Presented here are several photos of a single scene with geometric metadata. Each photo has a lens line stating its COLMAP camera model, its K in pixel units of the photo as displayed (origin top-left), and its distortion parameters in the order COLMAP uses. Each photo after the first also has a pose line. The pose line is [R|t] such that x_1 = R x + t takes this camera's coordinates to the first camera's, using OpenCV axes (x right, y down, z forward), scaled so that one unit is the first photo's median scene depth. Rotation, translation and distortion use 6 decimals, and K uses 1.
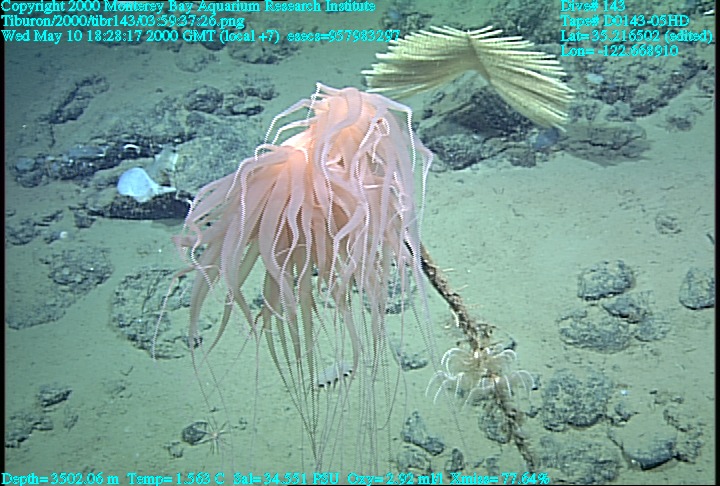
lens RADIAL K [[514.7, 0, 349.4], [0, 514.7, 262.3], [0, 0, 1]] dist [0.008080, 0.010521]
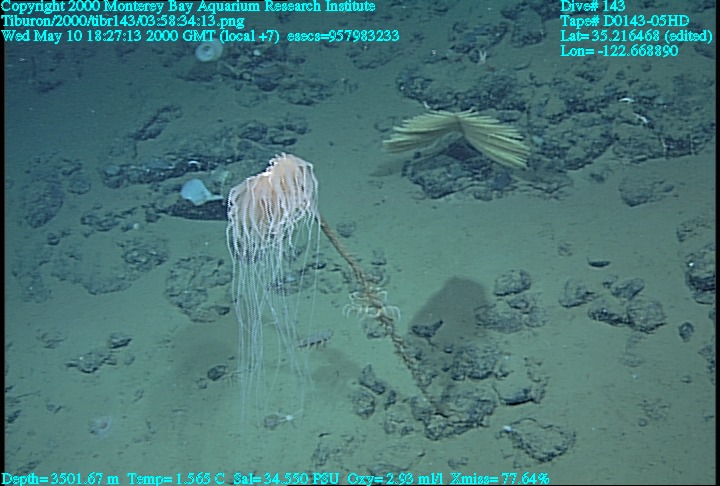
lens RADIAL K [[519.0, 0, 359.2], [0, 519.0, 245.0], [0, 0, 1]] dist [-0.050090, 0.062186]
pose [[0.994064, 0.083877, -0.069296, 0.120769], [-0.089056, 0.993170, -0.075377, 0.052465], [0.062500, 0.081101, 0.994744, -0.310249]]
